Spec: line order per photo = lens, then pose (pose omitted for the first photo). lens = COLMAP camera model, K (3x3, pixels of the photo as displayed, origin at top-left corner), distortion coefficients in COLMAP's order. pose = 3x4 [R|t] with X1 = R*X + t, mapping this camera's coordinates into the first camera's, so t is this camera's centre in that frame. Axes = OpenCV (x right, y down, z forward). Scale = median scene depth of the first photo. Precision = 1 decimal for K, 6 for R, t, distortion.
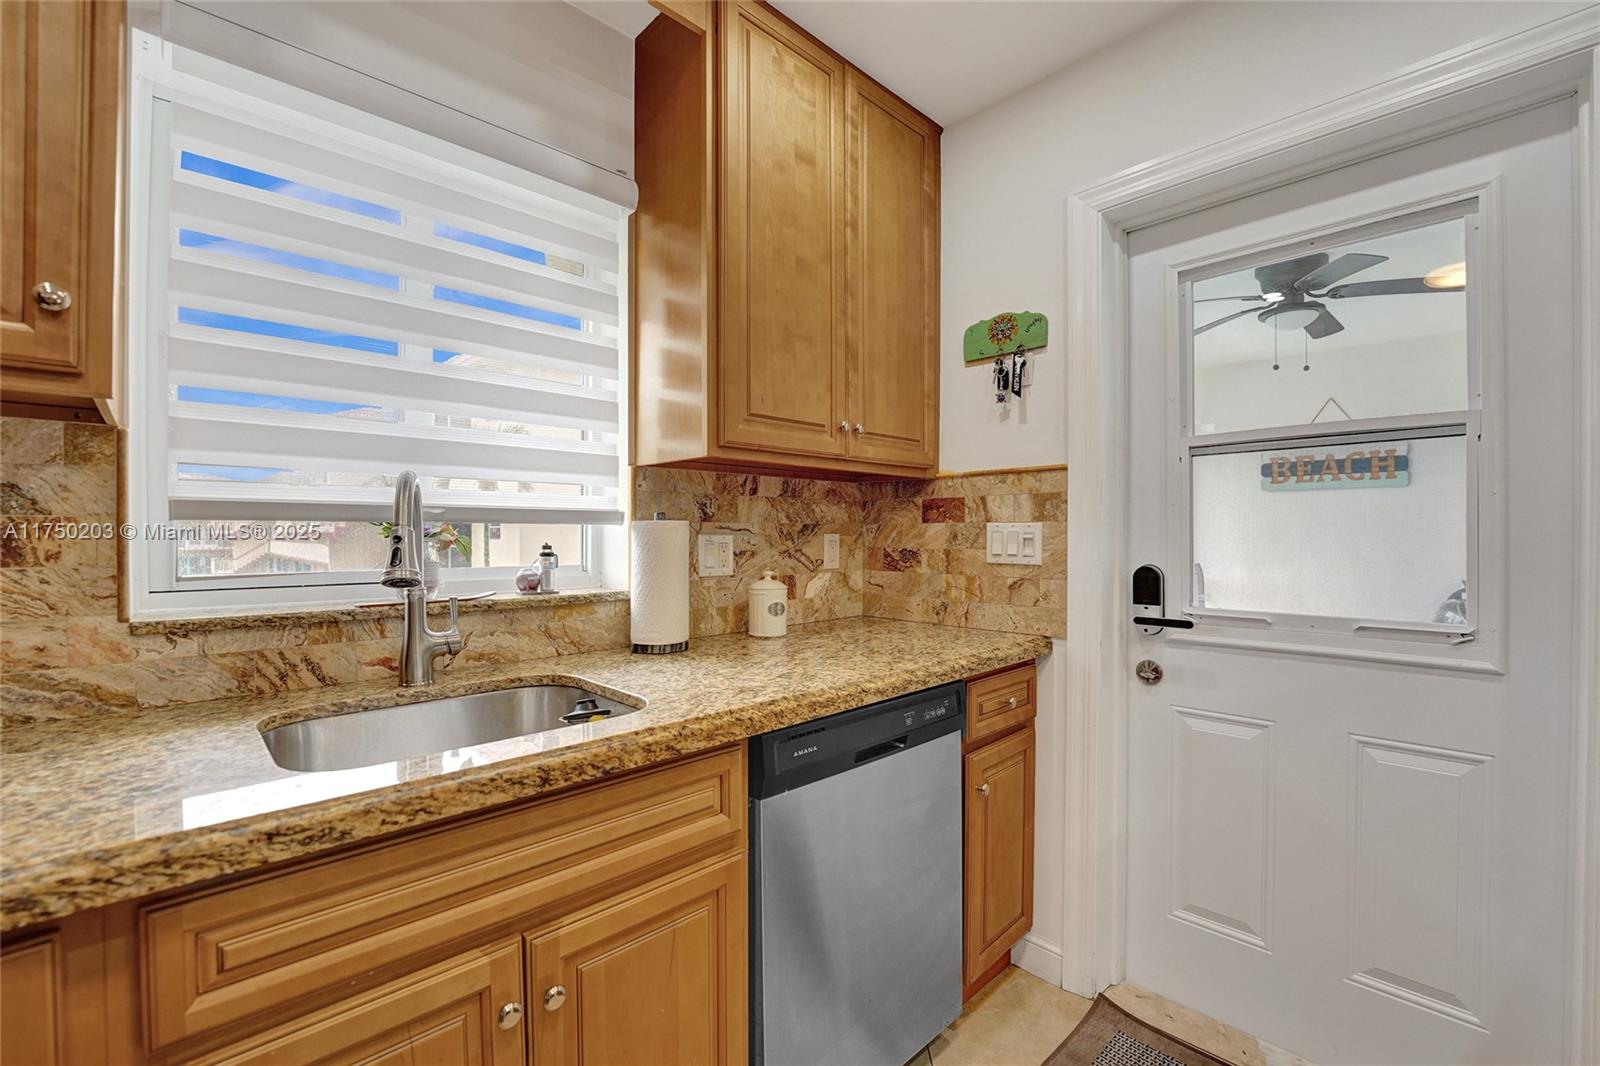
lens RADIAL K [[661.1, 0, 802.3], [0, 661.1, 531.1], [0, 0, 1]] dist [-0.022770, 0.002239]
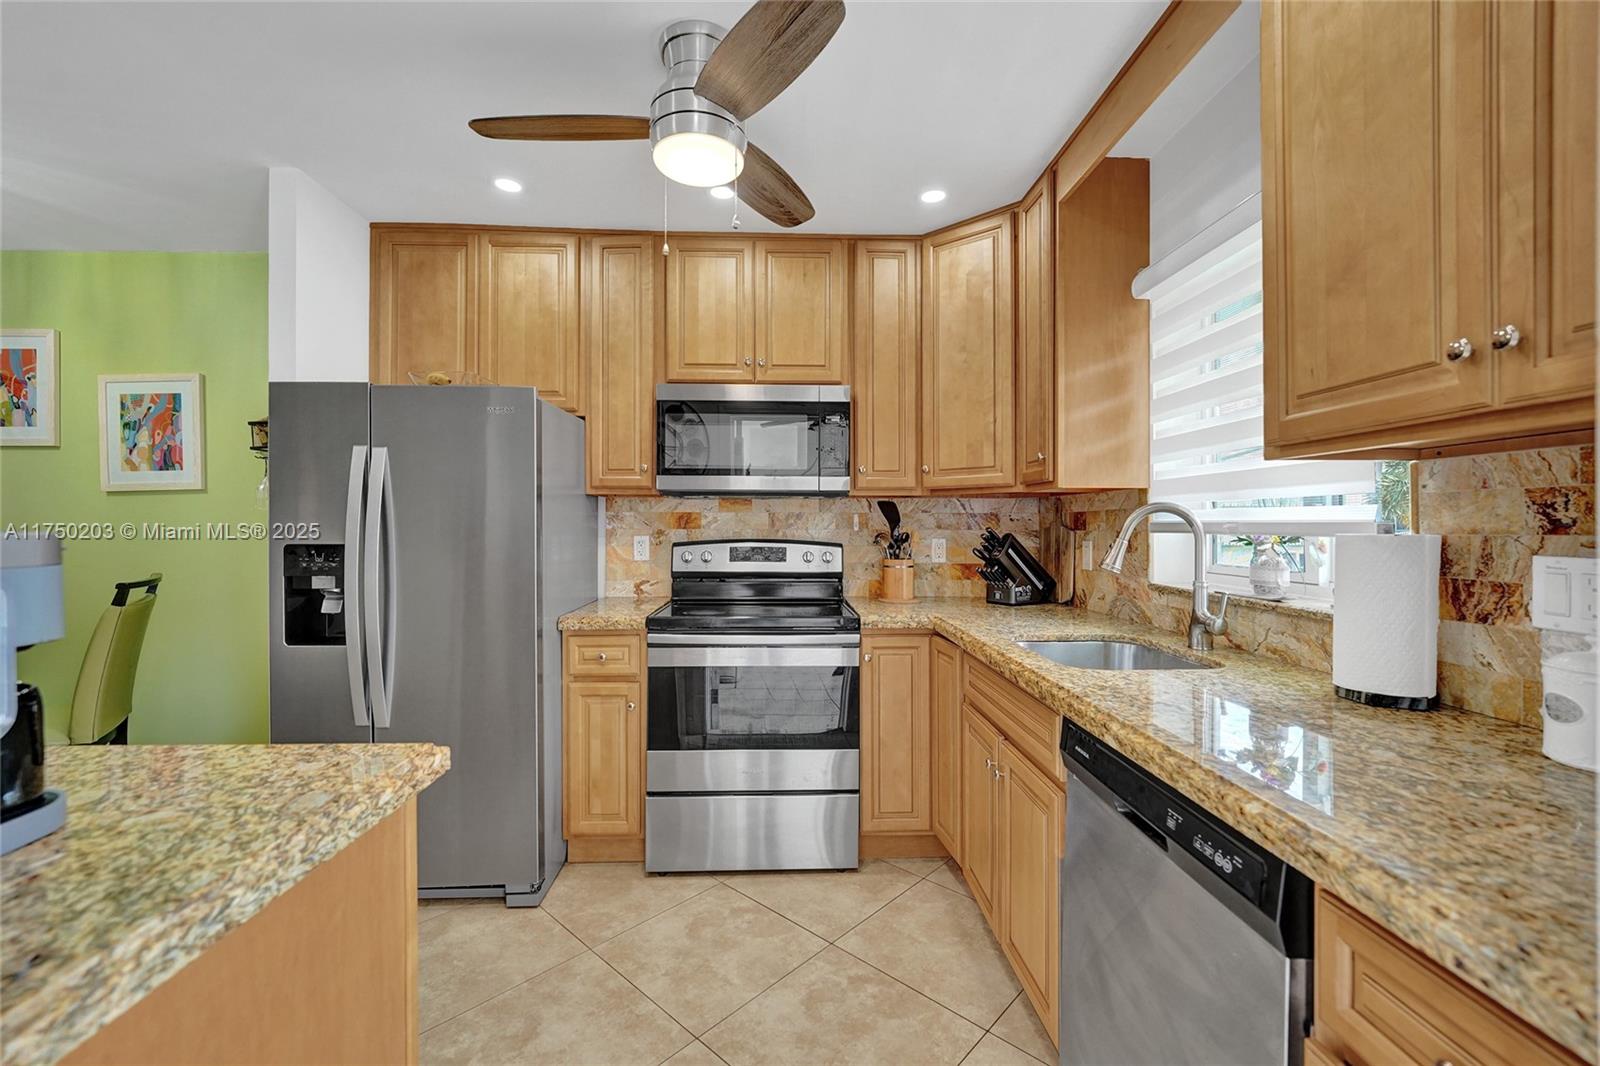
lens RADIAL K [[661.1, 0, 796.8], [0, 661.1, 530.0], [0, 0, 1]] dist [-0.022770, 0.002239]
pose [[-0.666022, 0.004575, -0.745918, 0.752887], [0.000618, 0.999984, 0.005581, -0.022967], [0.745931, 0.003256, -0.666015, 0.925857]]
